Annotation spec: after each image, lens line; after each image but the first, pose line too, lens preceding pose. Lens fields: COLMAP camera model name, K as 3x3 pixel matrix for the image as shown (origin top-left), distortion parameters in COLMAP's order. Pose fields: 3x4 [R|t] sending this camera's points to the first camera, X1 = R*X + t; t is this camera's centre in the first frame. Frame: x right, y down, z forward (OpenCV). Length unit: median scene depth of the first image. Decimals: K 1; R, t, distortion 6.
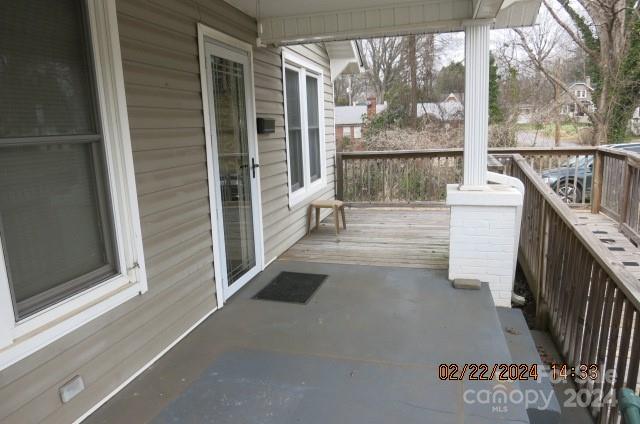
lens RADIAL K [[453.1, 0, 318.0], [0, 453.1, 212.7], [0, 0, 1]] dist [-0.045924, -0.003256]
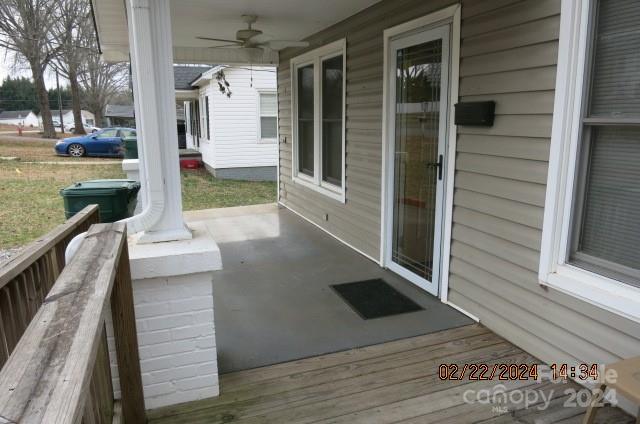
lens RADIAL K [[453.1, 0, 318.0], [0, 453.1, 212.7], [0, 0, 1]] dist [-0.045924, -0.003256]
pose [[-0.817096, 0.159969, -0.553863, 0.494636], [-0.066225, 0.928325, 0.365823, -0.307606], [0.572685, 0.335592, -0.747937, 1.530593]]
